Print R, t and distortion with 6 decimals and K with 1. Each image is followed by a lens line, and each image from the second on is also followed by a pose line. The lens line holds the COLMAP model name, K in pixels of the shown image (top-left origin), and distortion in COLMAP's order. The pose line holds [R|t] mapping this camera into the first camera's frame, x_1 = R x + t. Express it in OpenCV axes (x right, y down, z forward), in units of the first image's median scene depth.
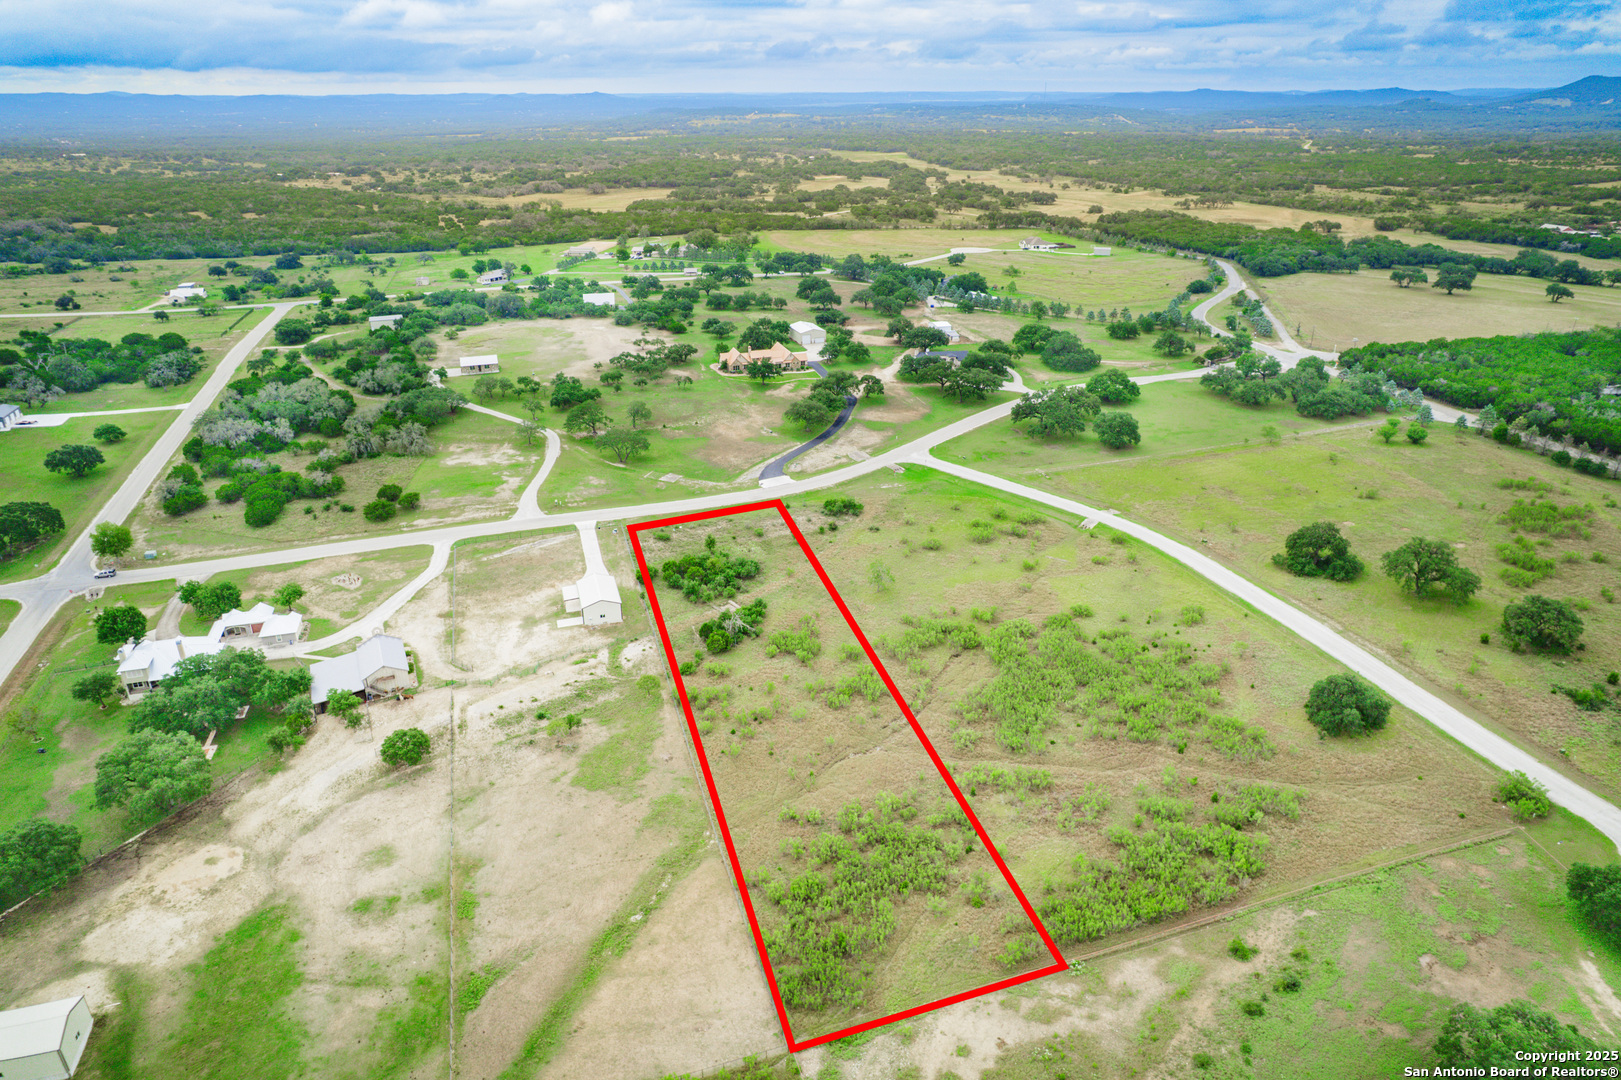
lens RADIAL K [[995.1, 0, 848.5], [0, 995.1, 538.8], [0, 0, 1]] dist [-0.053015, 0.033918]
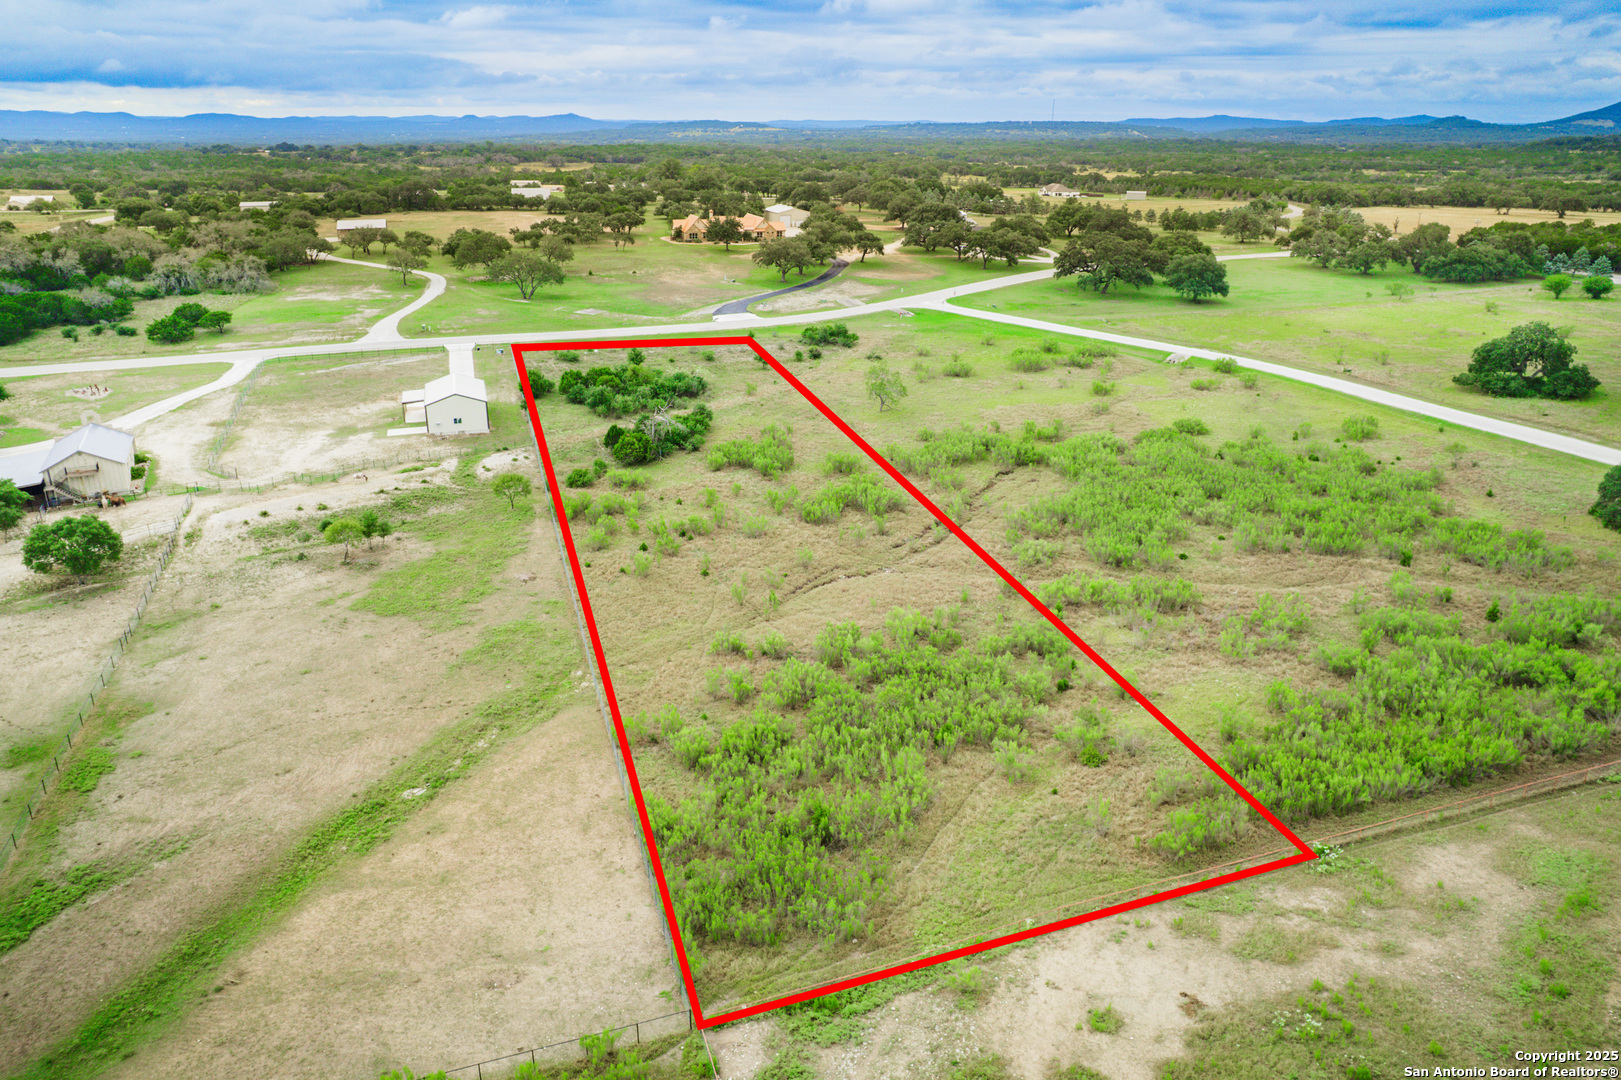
lens RADIAL K [[1087.8, 0, 845.4], [0, 1087.8, 532.3], [0, 0, 1]] dist [-0.073969, 0.069321]
pose [[0.999948, 0.006085, 0.008212, 0.000298], [-0.005601, 0.998313, -0.057794, 0.202788], [-0.008549, 0.057745, 0.998295, 0.317416]]
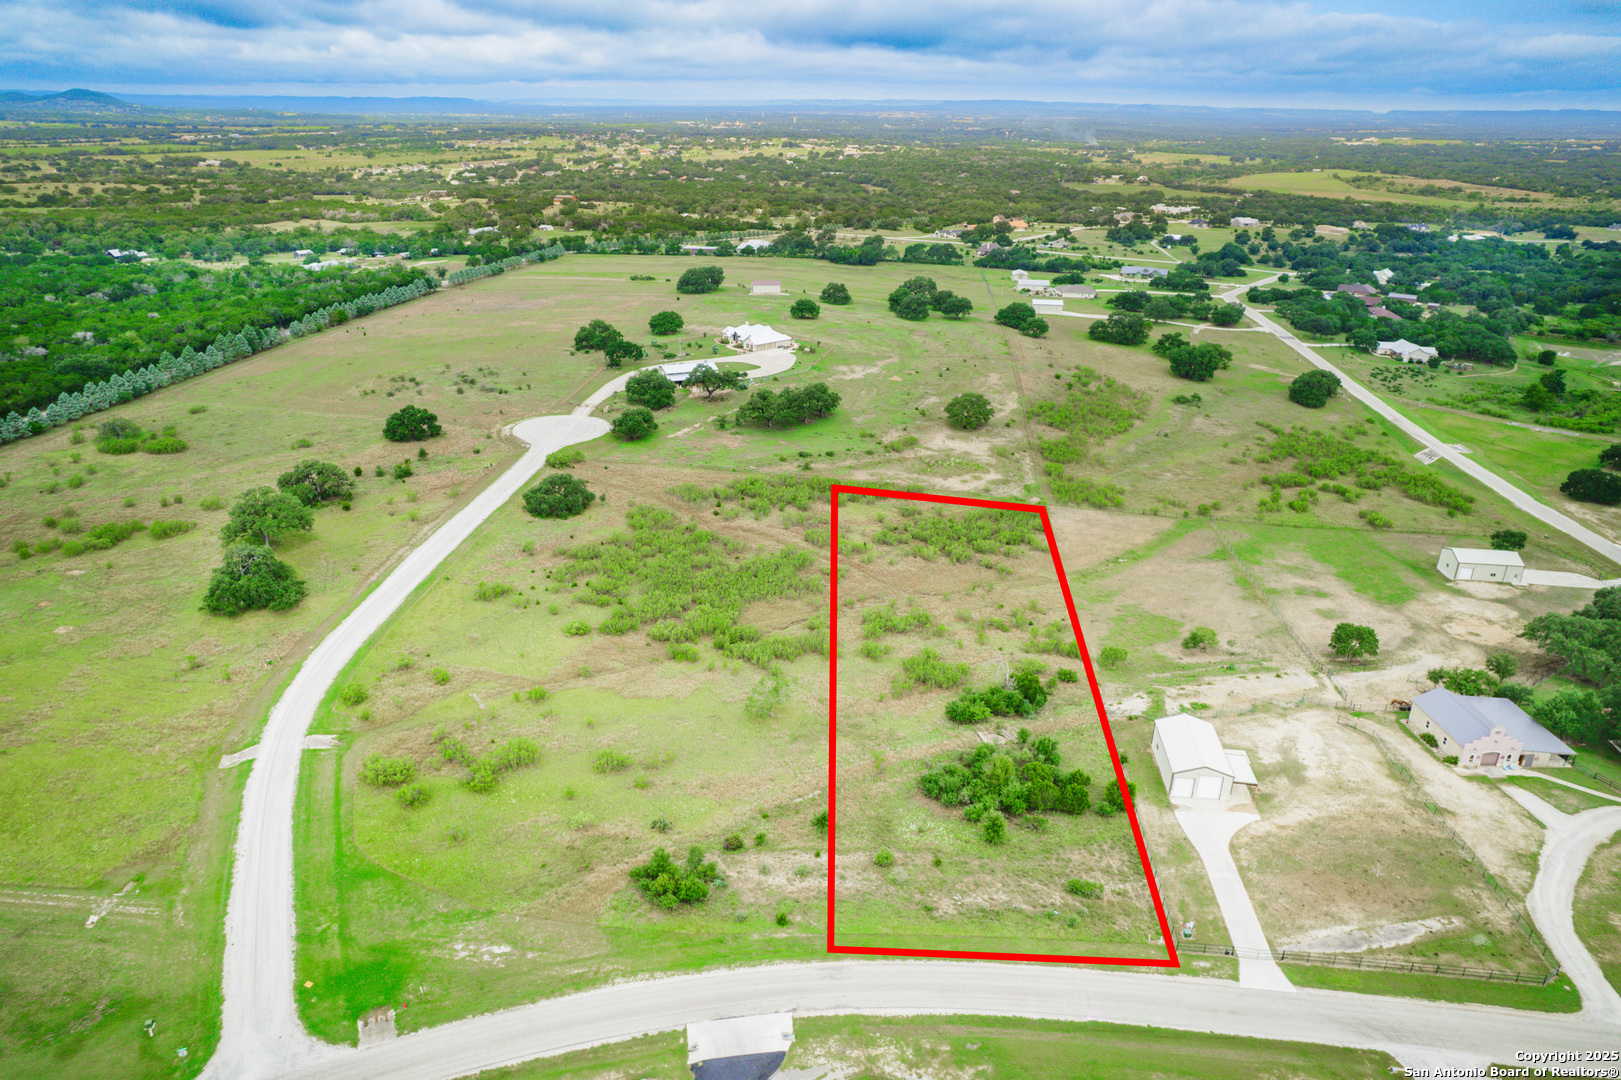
lens RADIAL K [[1087.8, 0, 845.4], [0, 1087.8, 532.3], [0, 0, 1]] dist [-0.073969, 0.069321]
pose [[-0.916743, -0.158481, 0.366697, -0.306357], [0.156255, 0.702550, 0.694268, -0.620056], [-0.367651, 0.693764, -0.619294, 1.551717]]
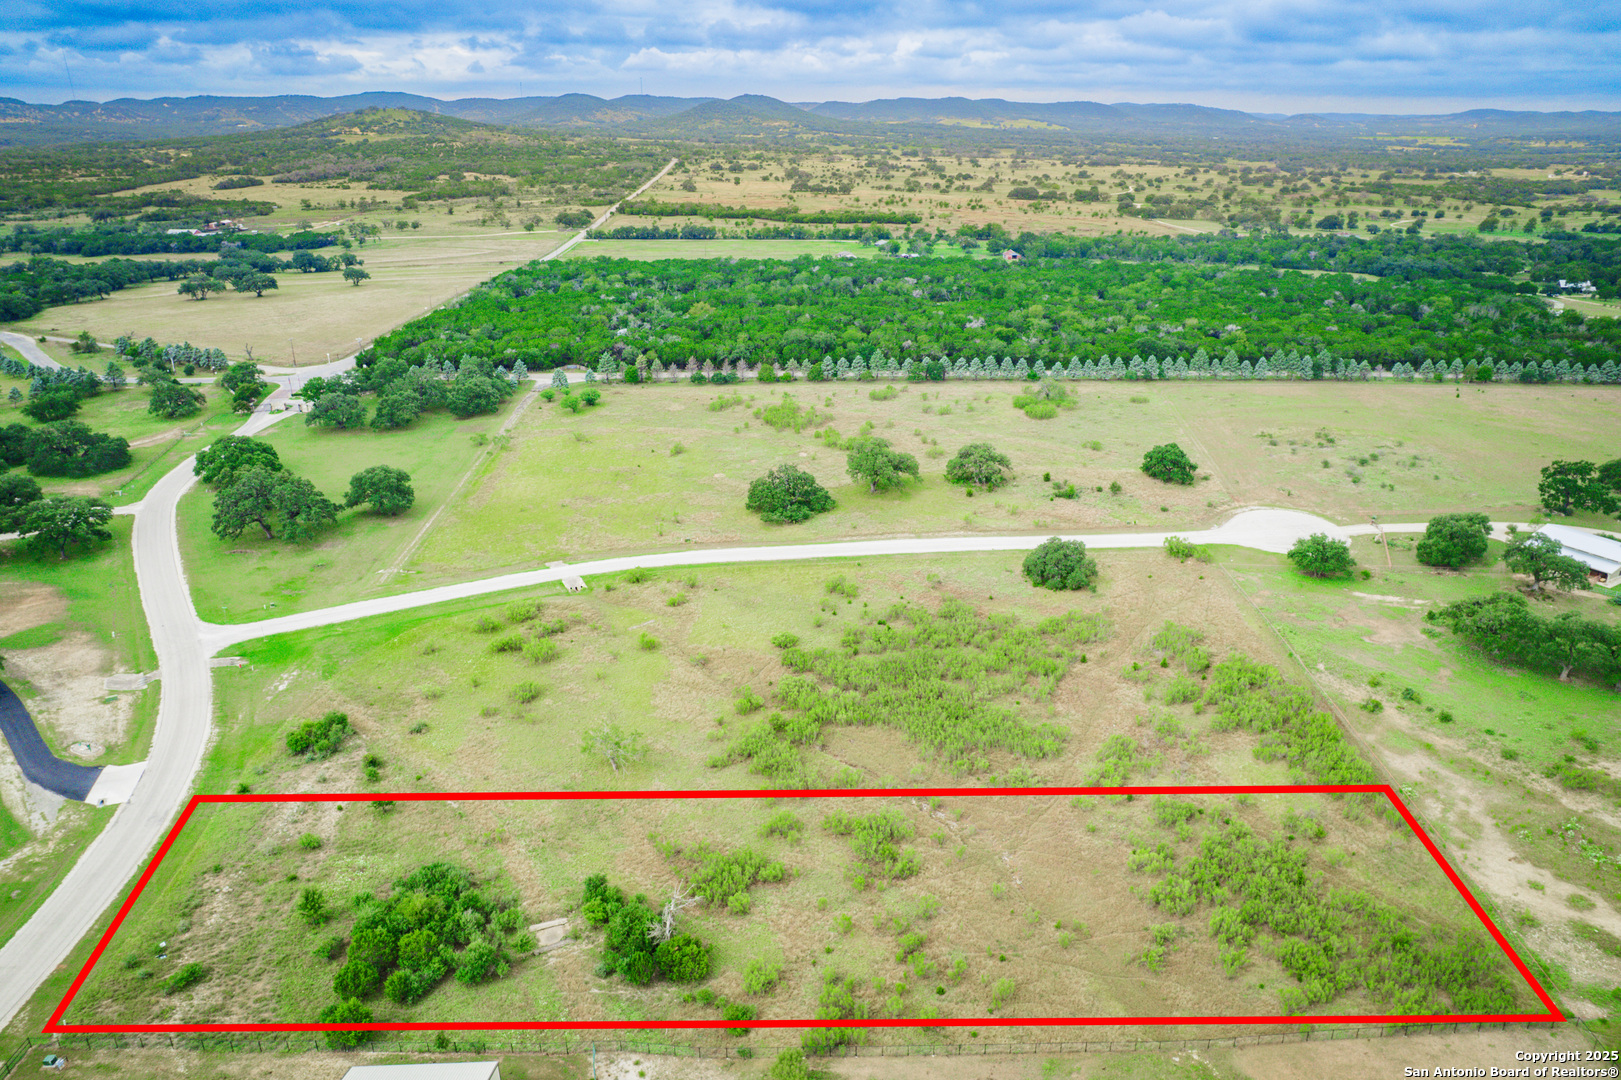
lens RADIAL K [[1115.4, 0, 847.6], [0, 1115.4, 544.8], [0, 0, 1]] dist [-0.077696, 0.087813]
pose [[0.254511, -0.347795, 0.902365, -0.583482], [0.392764, 0.889845, 0.232191, -0.201310], [-0.883720, 0.295322, 0.363077, 0.667303]]
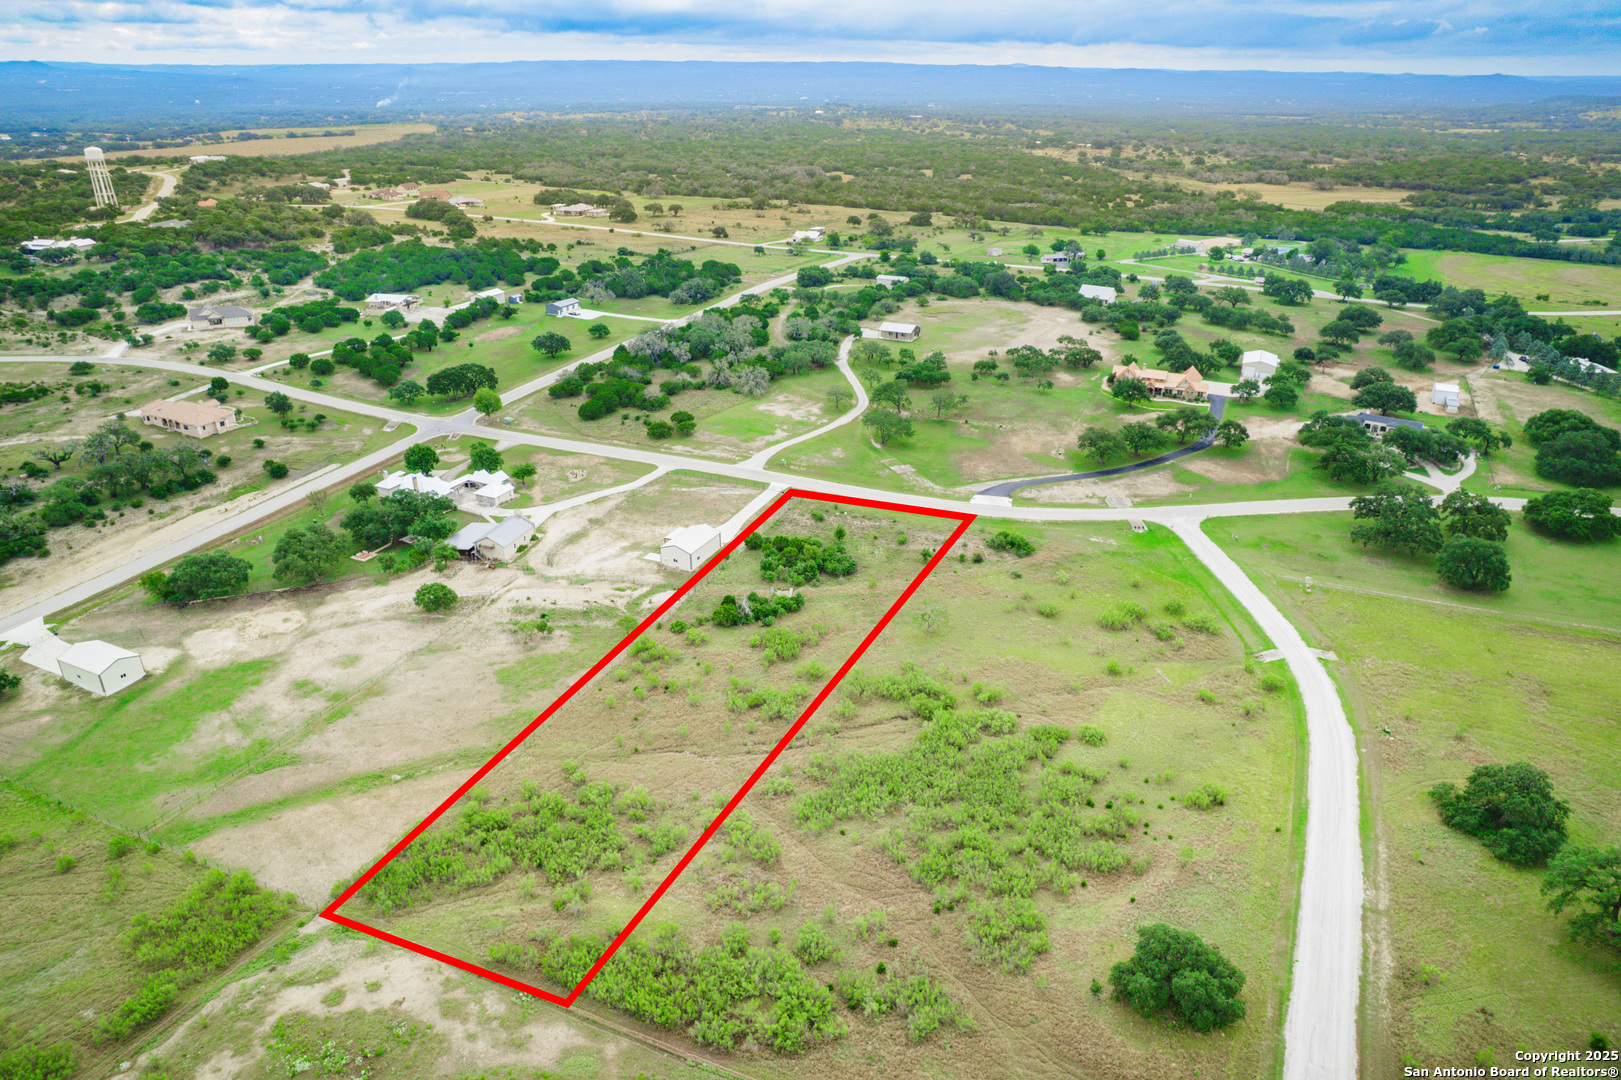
lens RADIAL K [[1087.8, 0, 845.4], [0, 1087.8, 532.3], [0, 0, 1]] dist [-0.073969, 0.069321]
pose [[0.738250, 0.274141, -0.616307, 0.625699], [-0.286417, 0.954629, 0.081544, -0.102450], [0.610699, 0.116321, 0.783273, 0.217907]]
